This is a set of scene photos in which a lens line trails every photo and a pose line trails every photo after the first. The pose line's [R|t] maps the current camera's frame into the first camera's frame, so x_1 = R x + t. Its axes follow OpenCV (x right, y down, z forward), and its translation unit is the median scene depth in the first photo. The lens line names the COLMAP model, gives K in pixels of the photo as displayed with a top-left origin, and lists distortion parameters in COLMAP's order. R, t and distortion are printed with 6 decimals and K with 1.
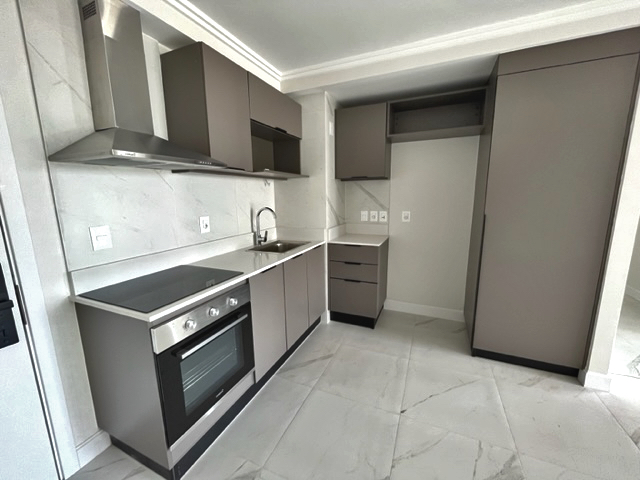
lens RADIAL K [[257.9, 0, 323.1], [0, 257.9, 240.3], [0, 0, 1]] dist [-0.000114, -0.000261]
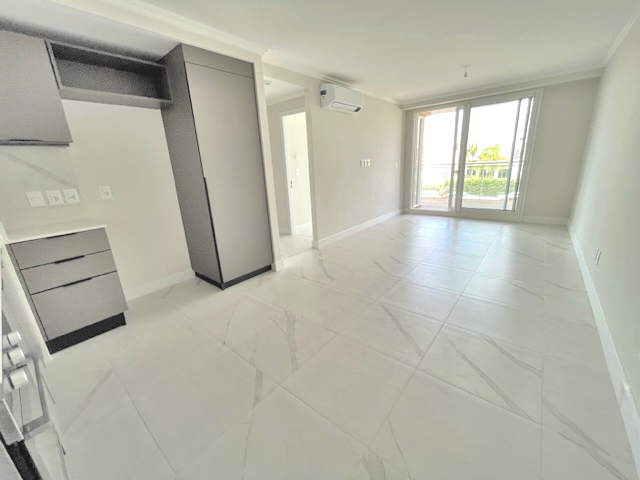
lens RADIAL K [[257.9, 0, 320.9], [0, 257.9, 239.1], [0, 0, 1]] dist [-0.000114, -0.000261]
pose [[0.279906, -0.271391, 0.920869, -0.350965], [0.216976, 0.952275, 0.214695, 0.031055], [-0.935187, 0.139712, 0.325433, 0.077578]]
